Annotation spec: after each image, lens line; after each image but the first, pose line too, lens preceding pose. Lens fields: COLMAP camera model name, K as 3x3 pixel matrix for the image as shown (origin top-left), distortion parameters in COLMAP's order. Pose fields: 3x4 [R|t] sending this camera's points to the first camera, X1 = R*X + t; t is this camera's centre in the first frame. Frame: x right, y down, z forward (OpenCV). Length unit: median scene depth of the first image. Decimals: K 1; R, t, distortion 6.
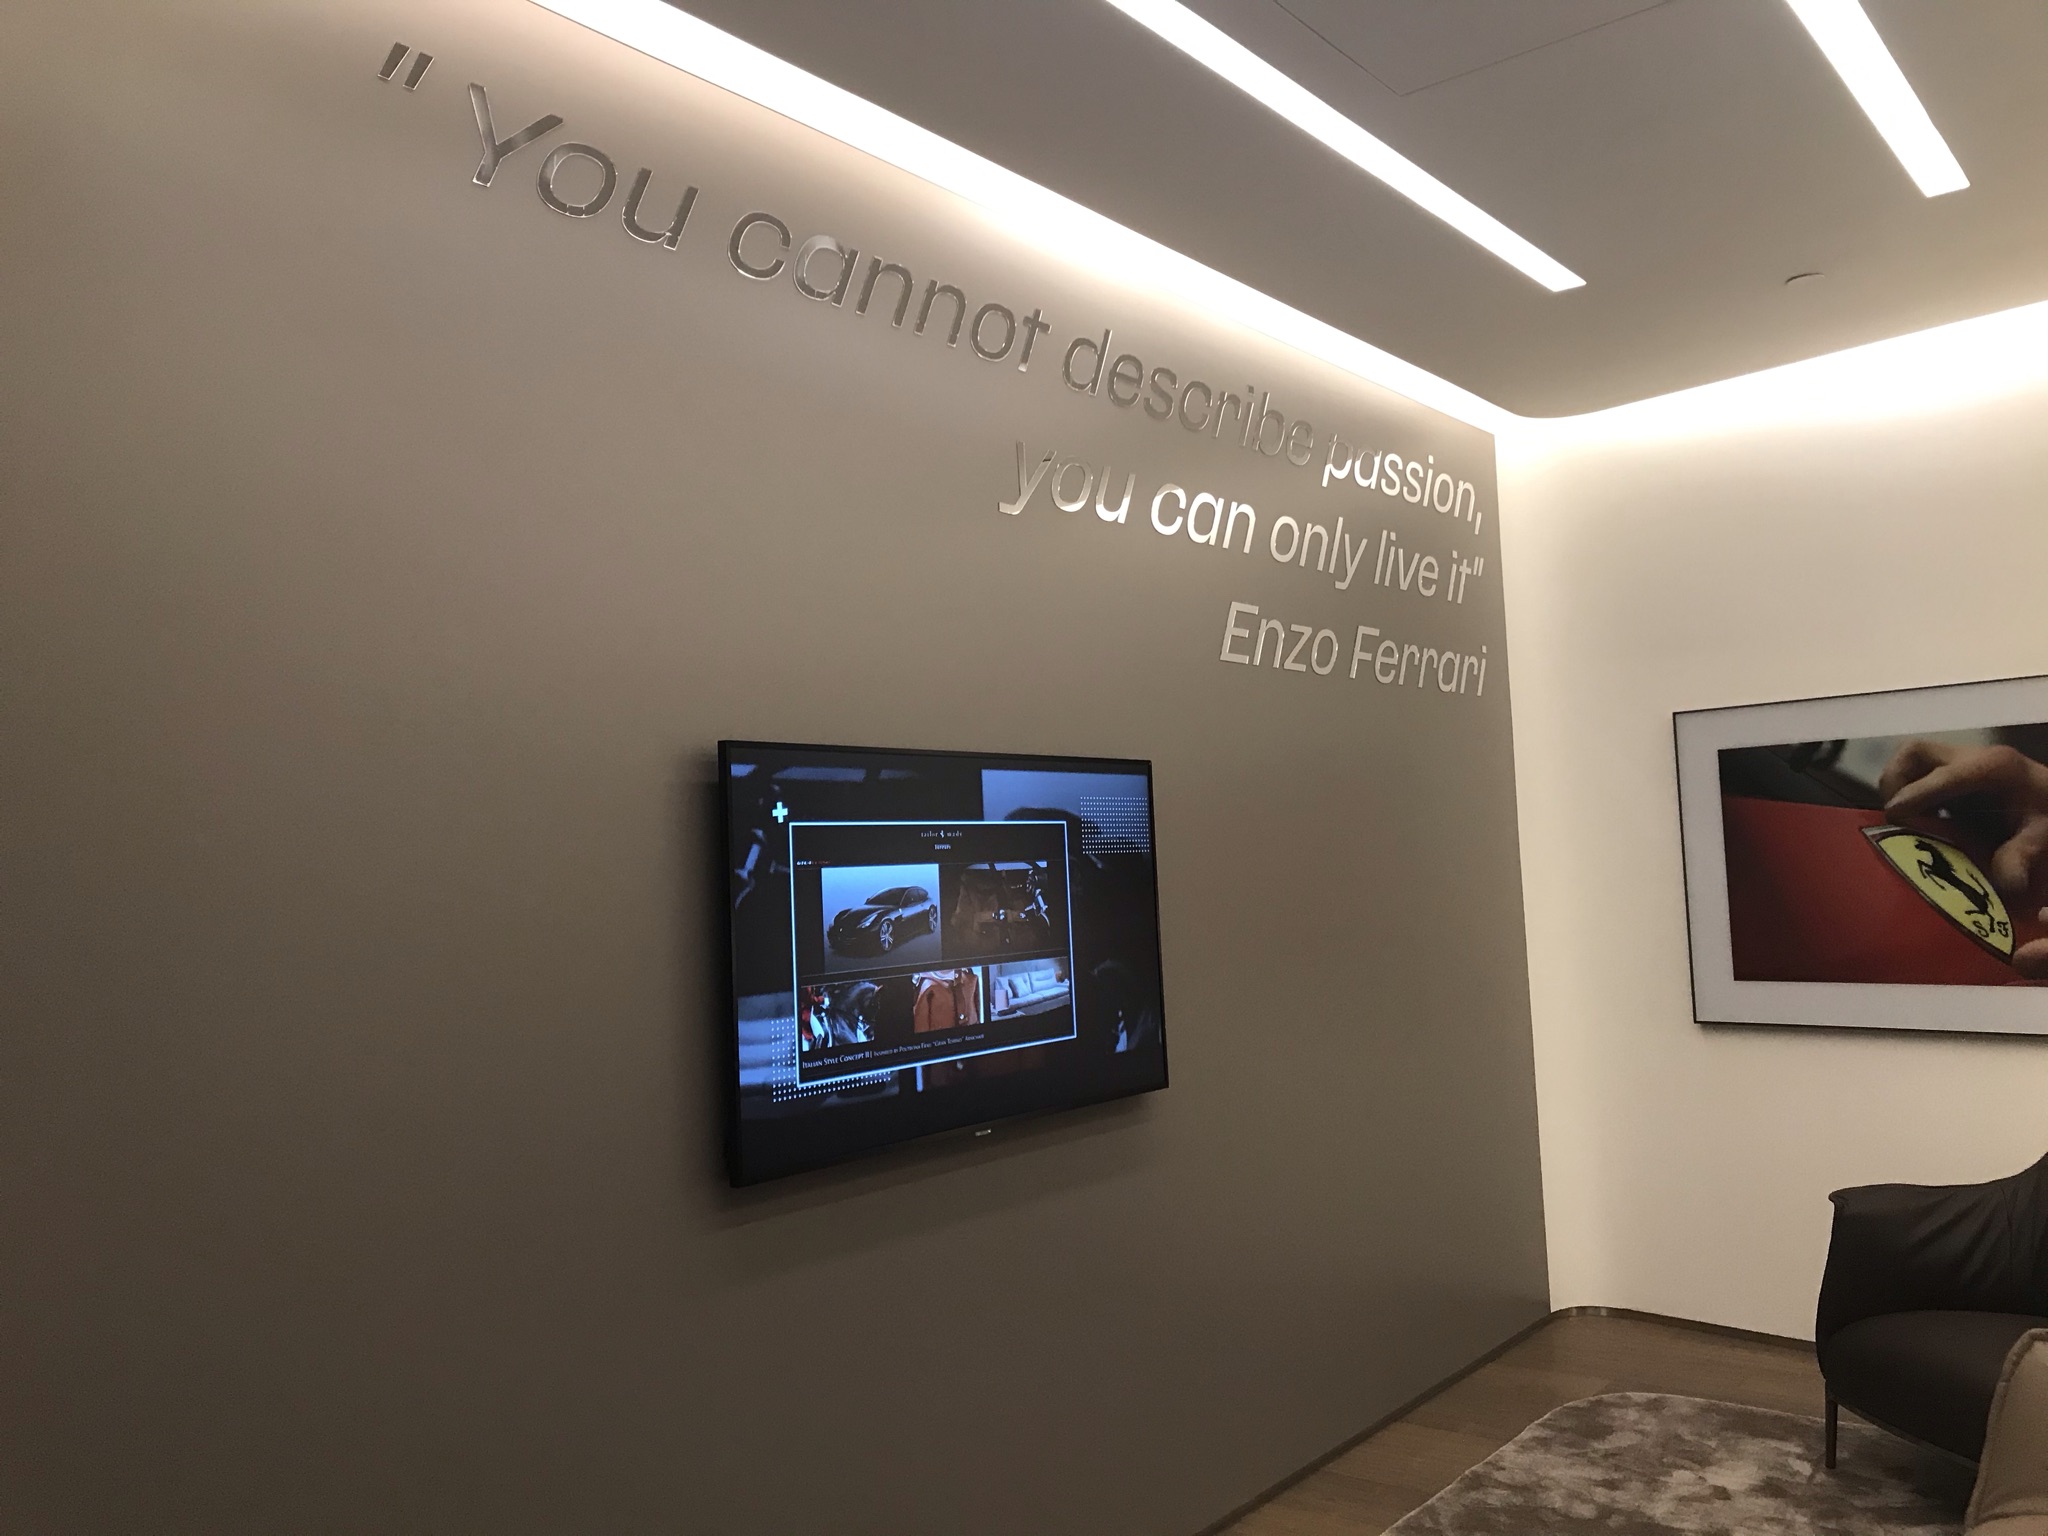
lens RADIAL K [[1647.9, 0, 1025.6], [0, 1647.9, 759.4], [0, 0, 1]] dist [0.001460, -0.004502]
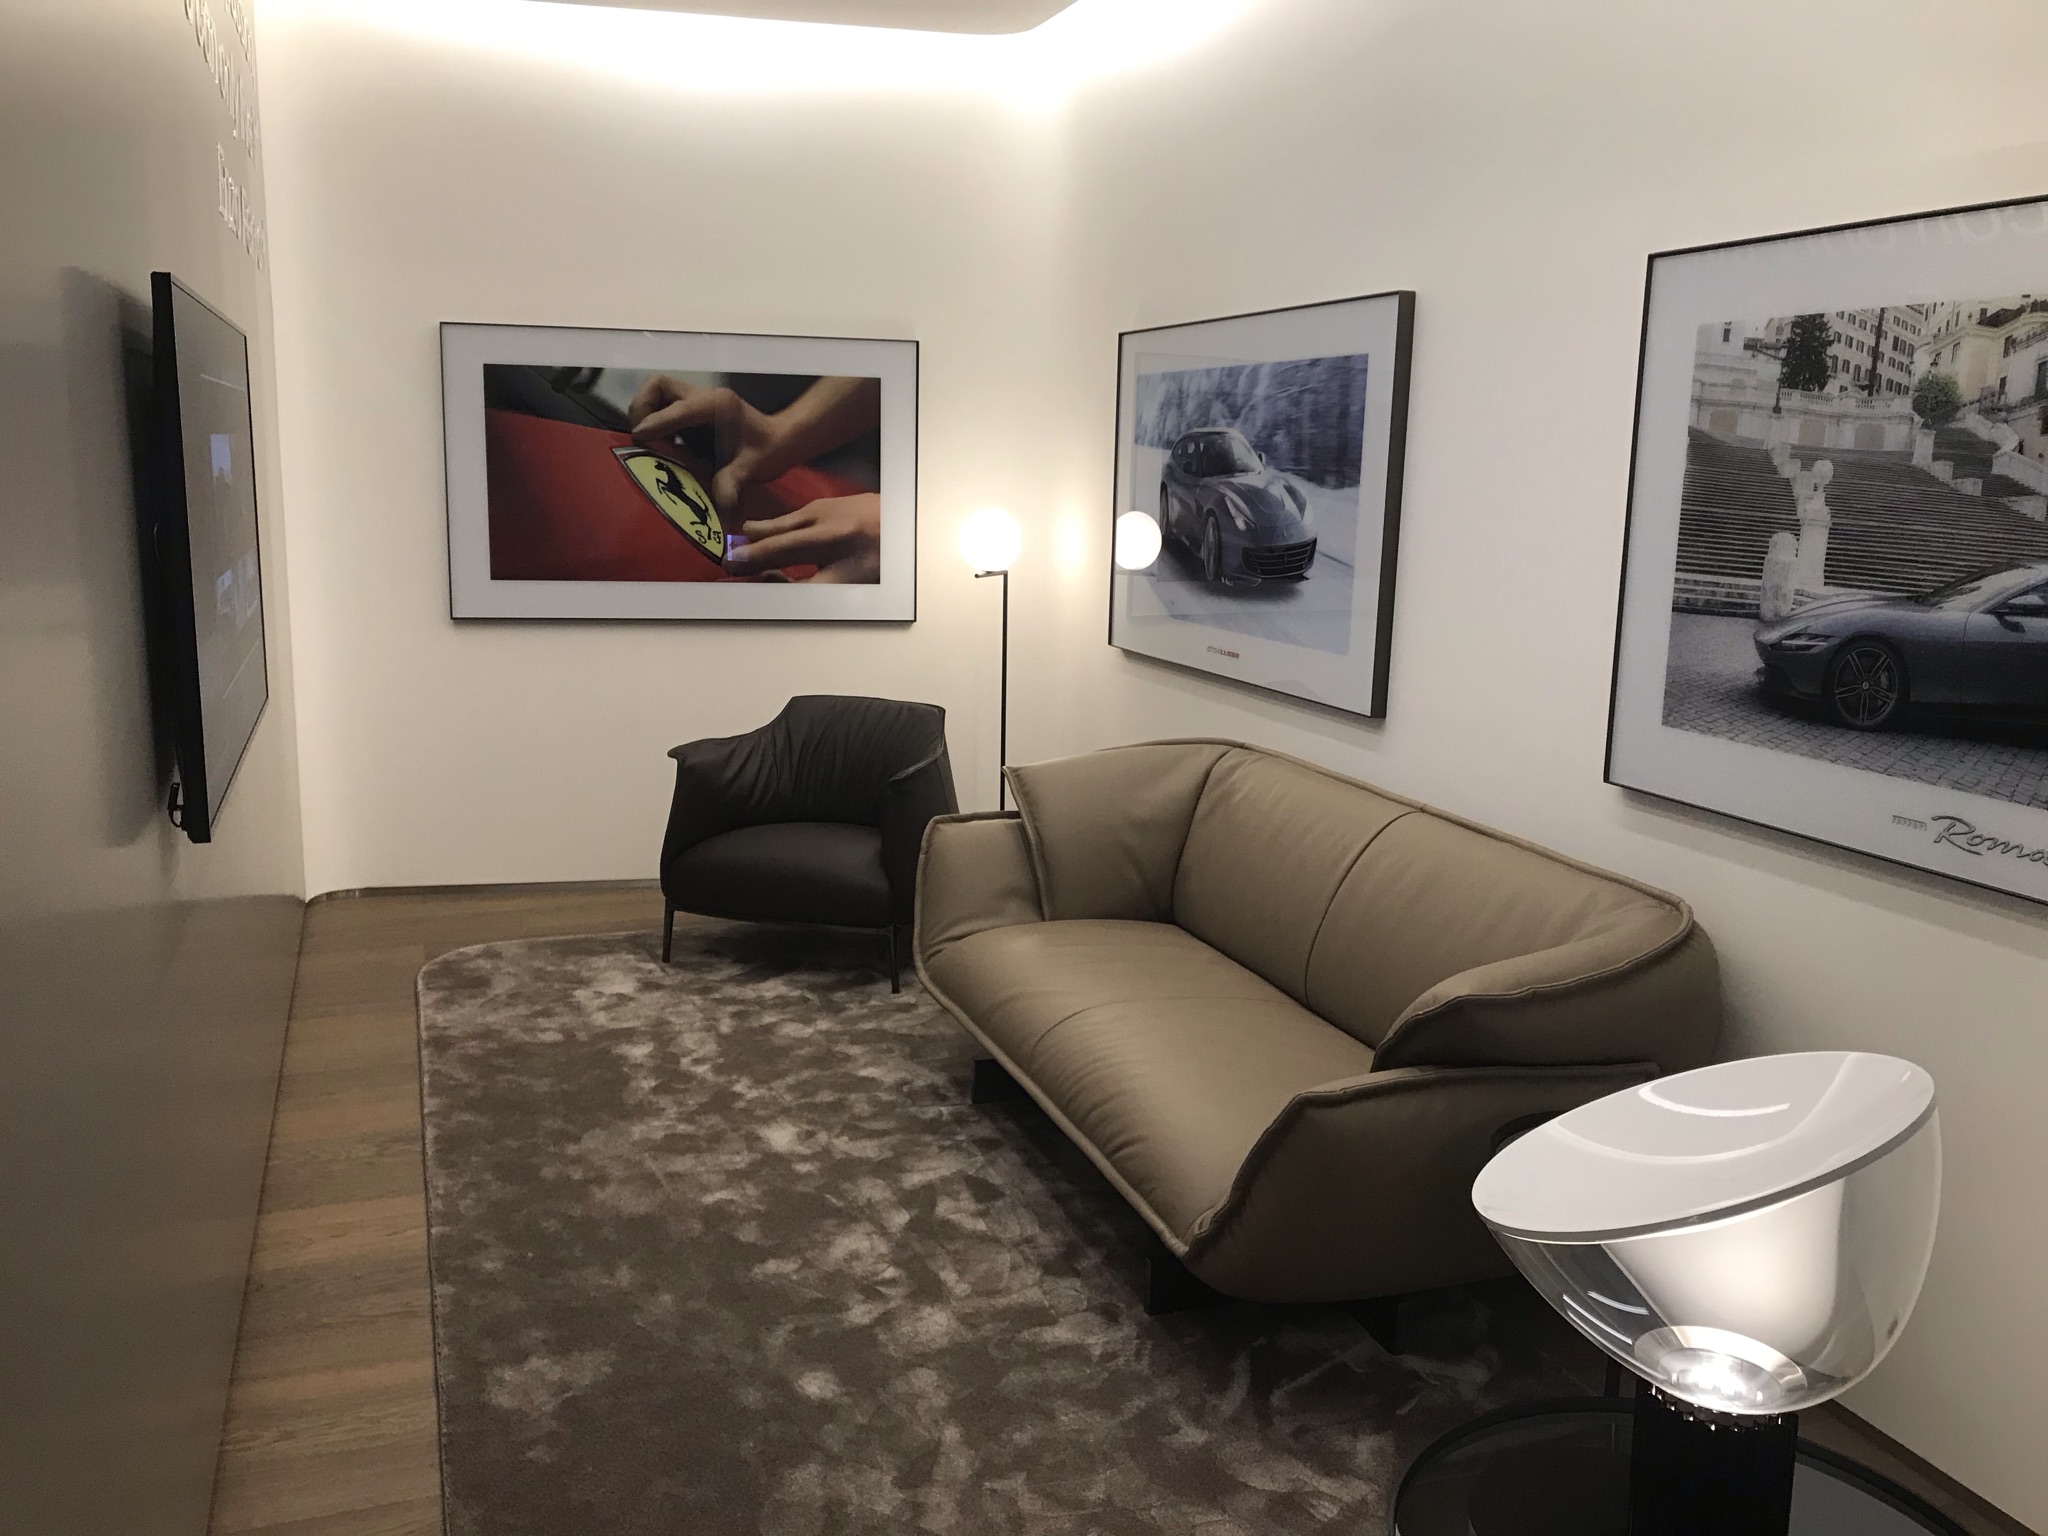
lens RADIAL K [[1647.9, 0, 1023.3], [0, 1647.9, 776.4], [0, 0, 1]] dist [0.001460, -0.004502]
pose [[0.505336, -0.111364, 0.855706, -0.381802], [-0.105497, 0.976226, 0.189350, 0.017842], [-0.856449, -0.185960, 0.481574, 0.155341]]
